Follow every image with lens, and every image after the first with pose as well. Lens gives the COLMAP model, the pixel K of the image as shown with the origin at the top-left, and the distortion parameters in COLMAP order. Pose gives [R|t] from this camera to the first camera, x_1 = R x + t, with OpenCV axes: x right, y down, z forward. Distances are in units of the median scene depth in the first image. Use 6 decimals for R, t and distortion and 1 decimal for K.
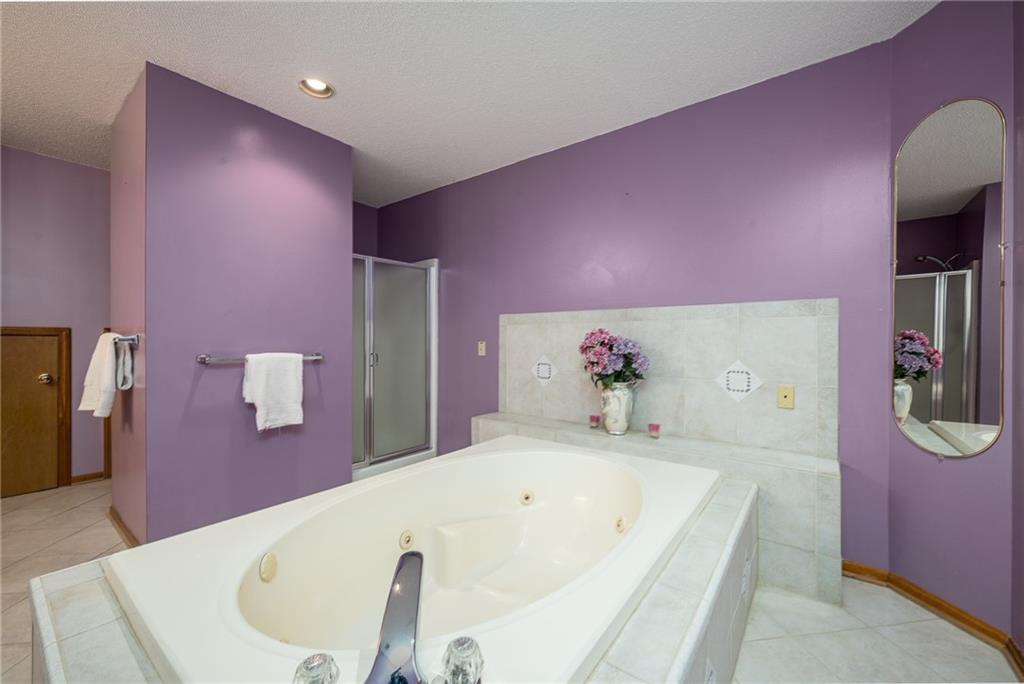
lens RADIAL K [[405.9, 0, 510.5], [0, 405.9, 342.9], [0, 0, 1]] dist [-0.001620, -0.000040]
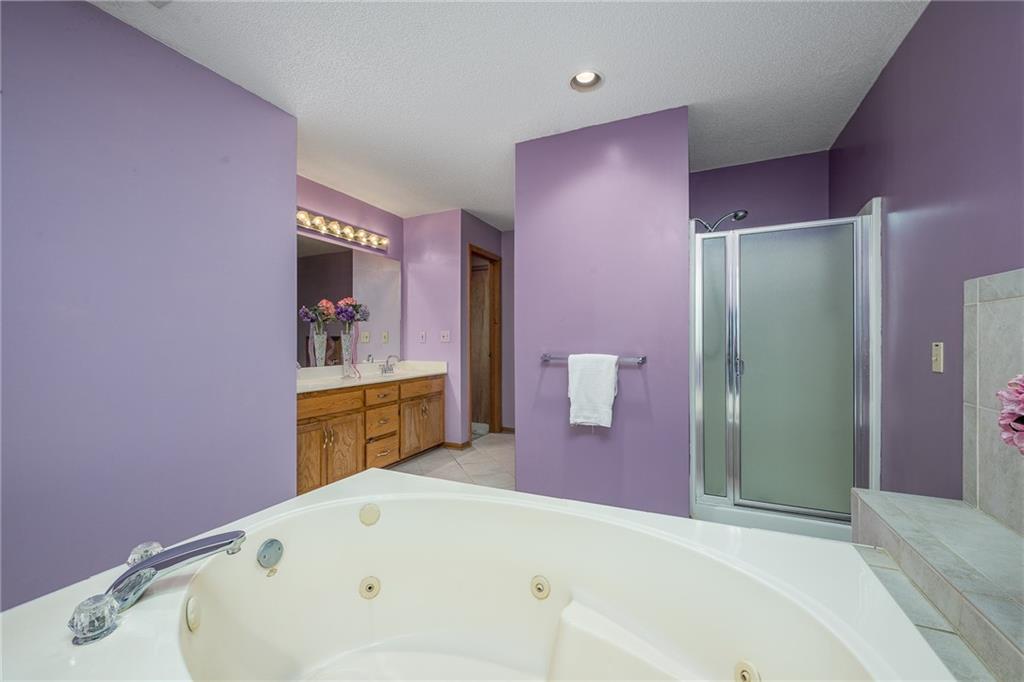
lens RADIAL K [[405.9, 0, 512.1], [0, 405.9, 343.3], [0, 0, 1]] dist [-0.001620, -0.000040]
pose [[0.228359, -0.000770, -0.973577, 0.386913], [-0.001482, 0.999998, -0.001138, -0.001158], [0.973576, 0.001703, 0.228358, 0.555792]]
